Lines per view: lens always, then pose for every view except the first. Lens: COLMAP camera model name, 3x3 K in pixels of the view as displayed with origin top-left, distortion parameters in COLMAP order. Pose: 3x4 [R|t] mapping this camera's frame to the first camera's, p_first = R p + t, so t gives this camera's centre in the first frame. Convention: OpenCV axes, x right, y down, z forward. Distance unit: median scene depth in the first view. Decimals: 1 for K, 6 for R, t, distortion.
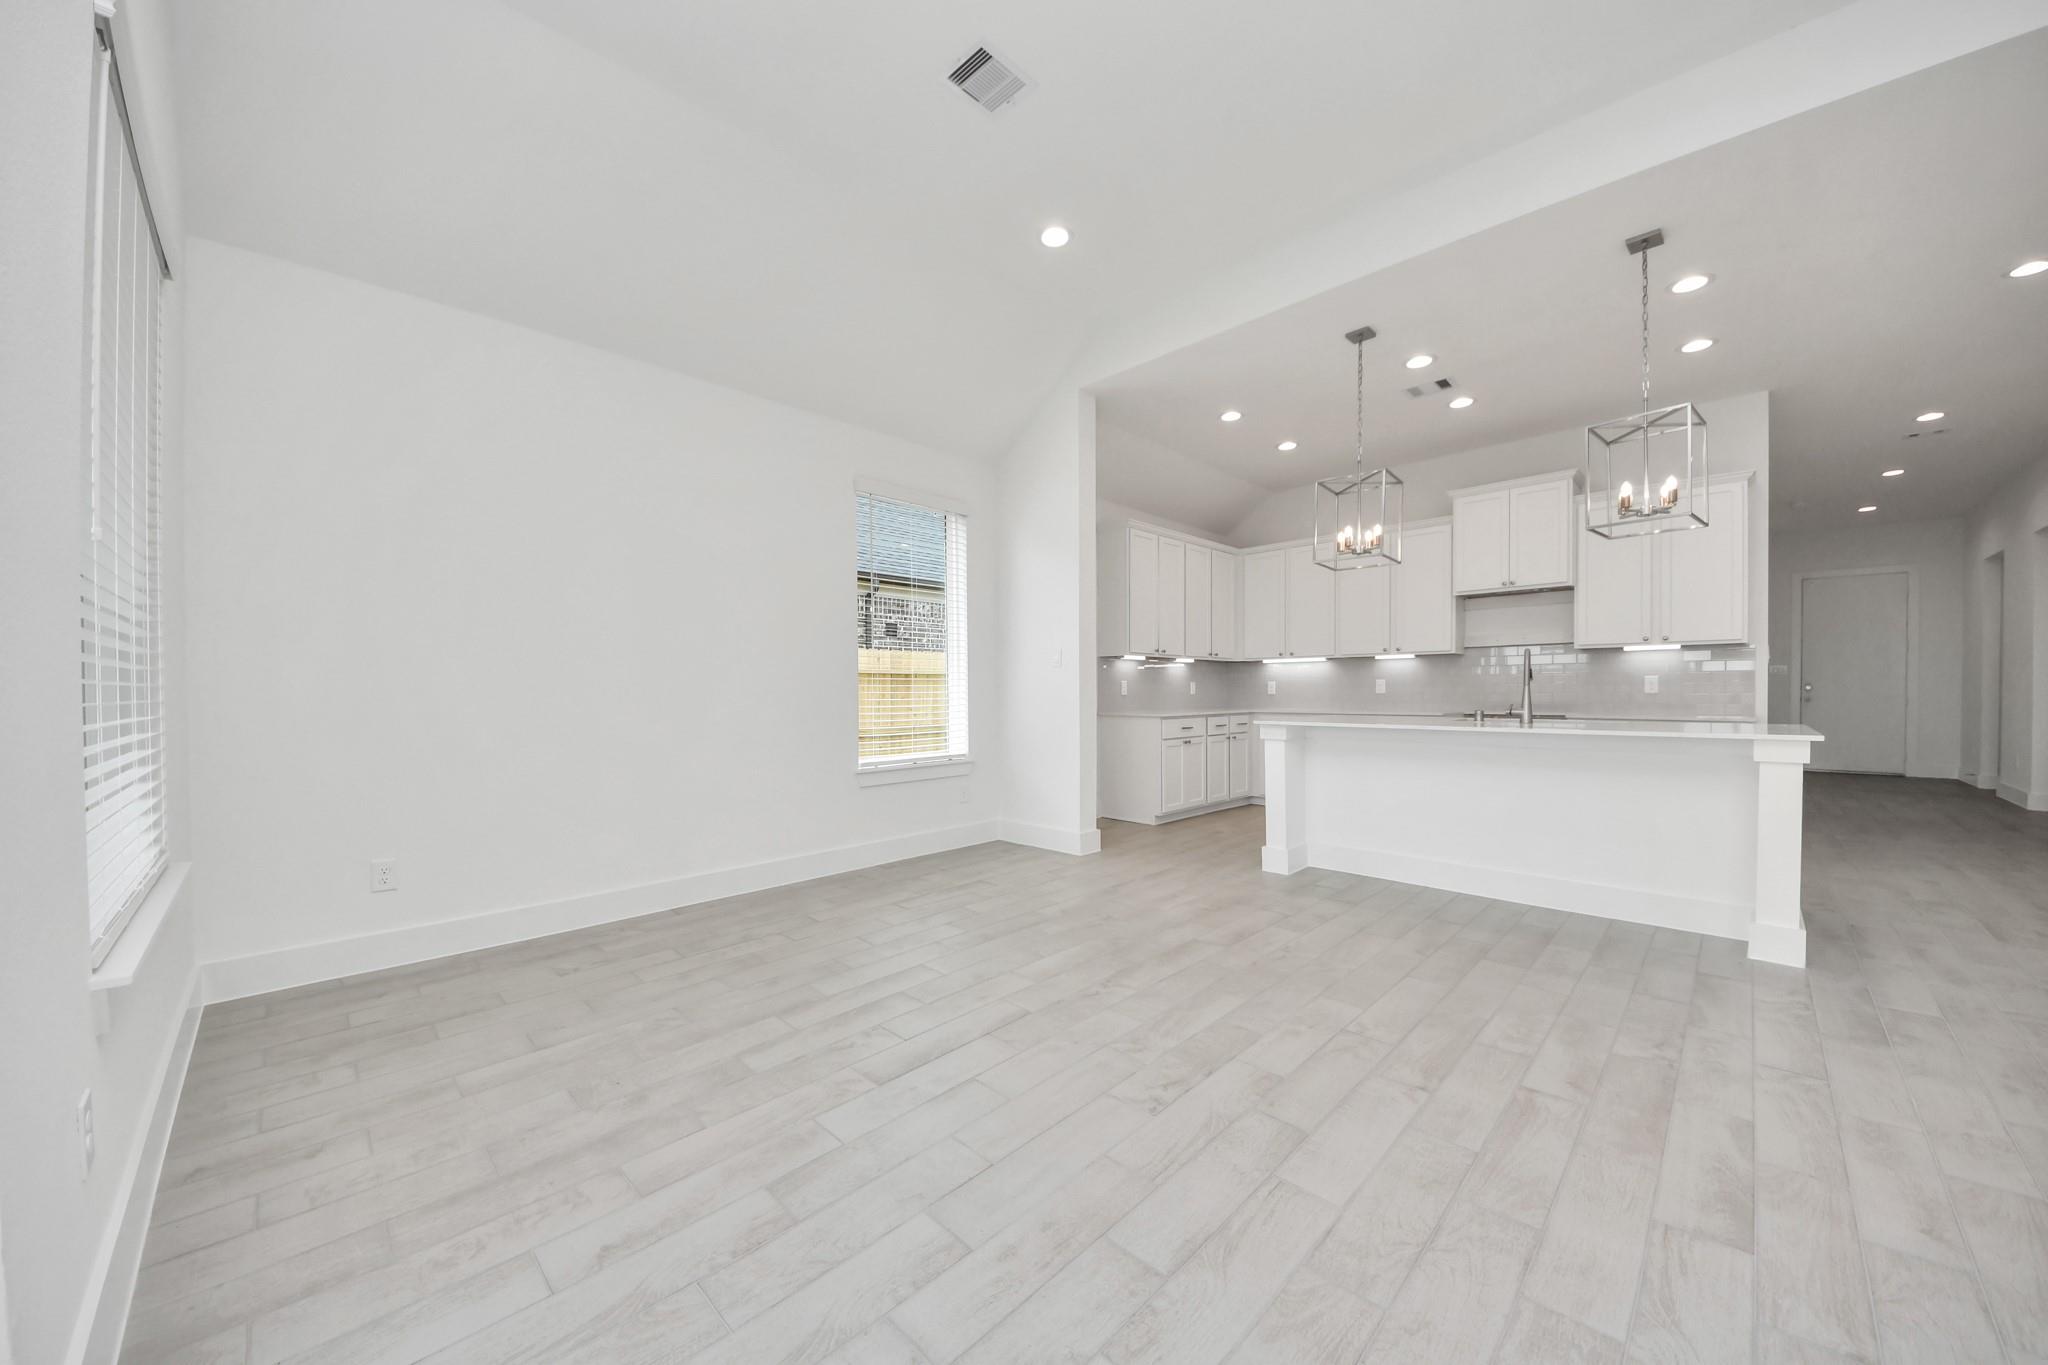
lens RADIAL K [[724.5, 0, 1029.7], [0, 724.5, 694.0], [0, 0, 1]] dist [0.038889, -0.023606]
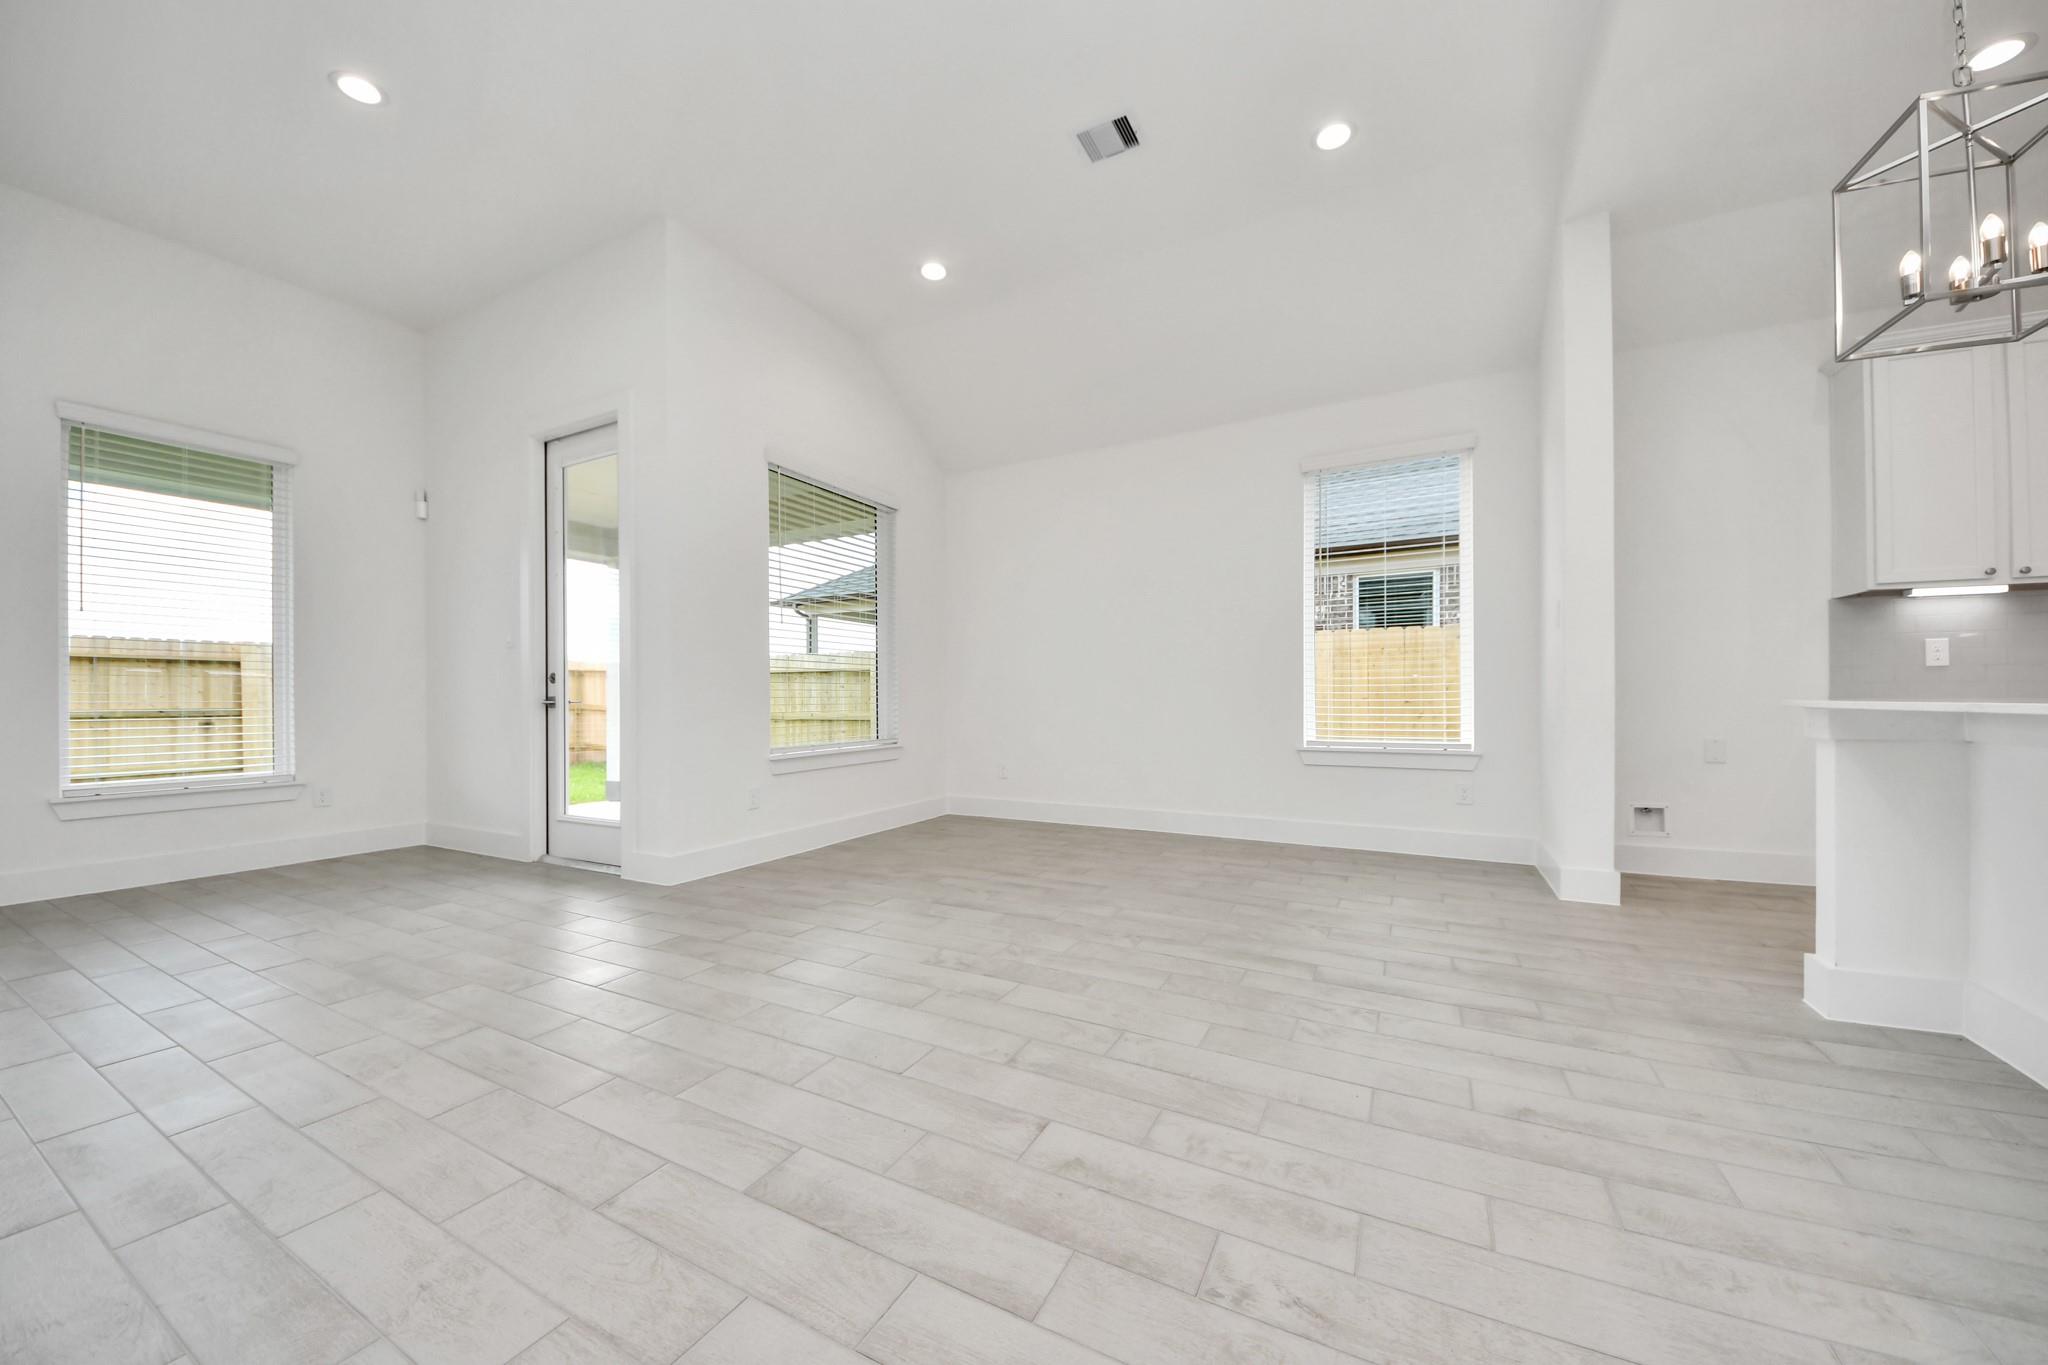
lens RADIAL K [[718.2, 0, 1024.2], [0, 718.2, 698.3], [0, 0, 1]] dist [0.023392, -0.016322]
pose [[0.278398, 0.003340, -0.960460, 0.538083], [-0.000207, 0.999994, 0.003418, 0.027705], [0.960466, -0.000753, 0.278397, 0.289563]]
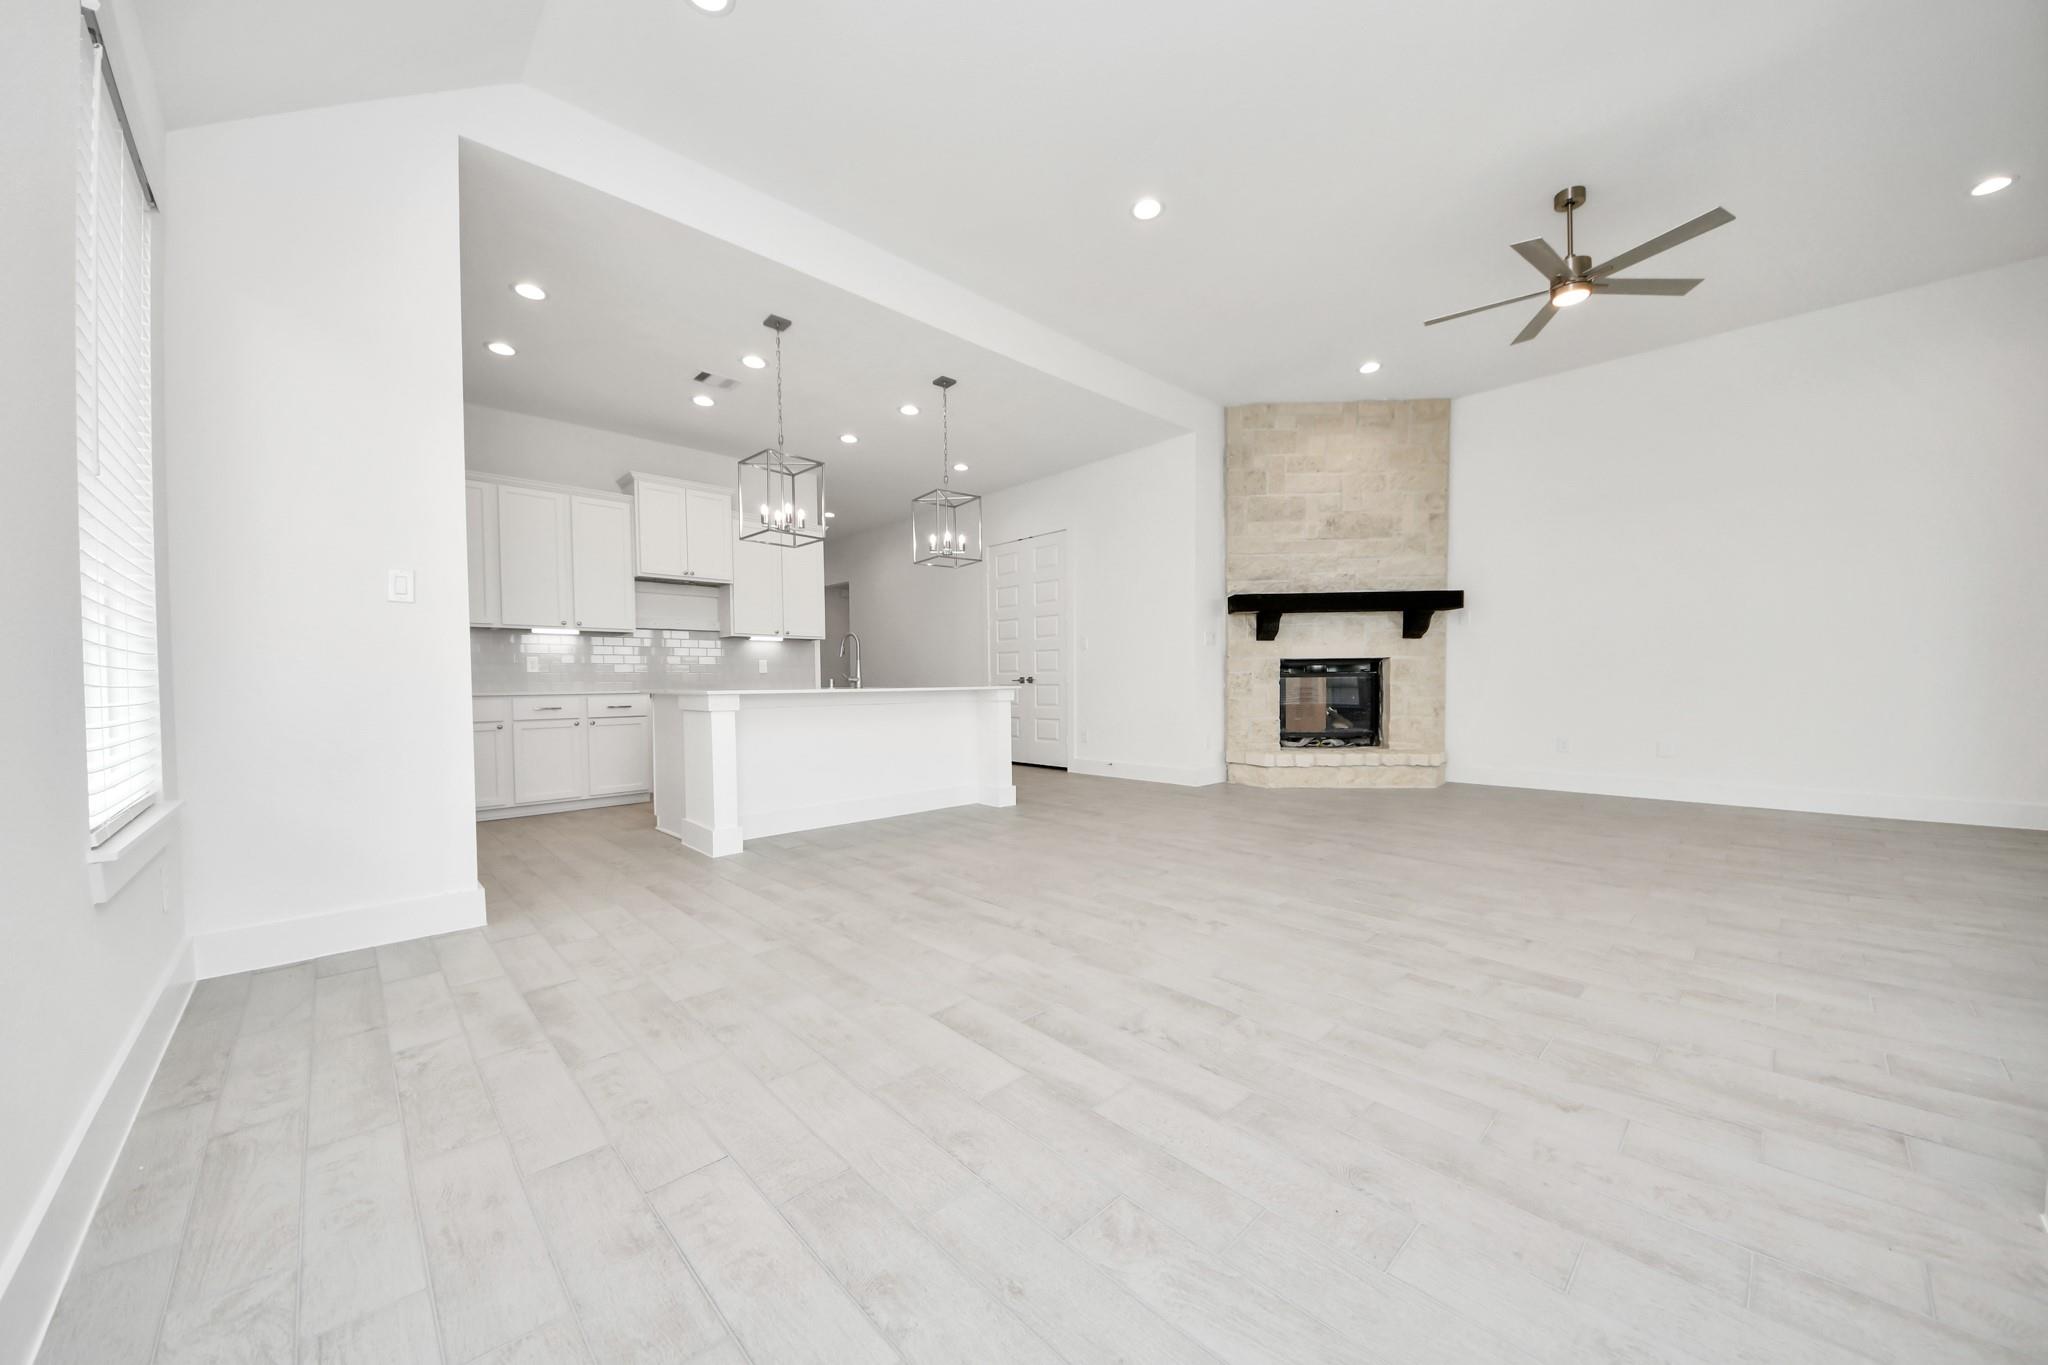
lens RADIAL K [[718.2, 0, 1024.2], [0, 718.2, 698.3], [0, 0, 1]] dist [0.023392, -0.016322]
pose [[0.039994, -0.018868, 0.999022, -0.459235], [0.015940, 0.999707, 0.018243, 0.029735], [-0.999073, 0.015195, 0.040283, 0.480843]]
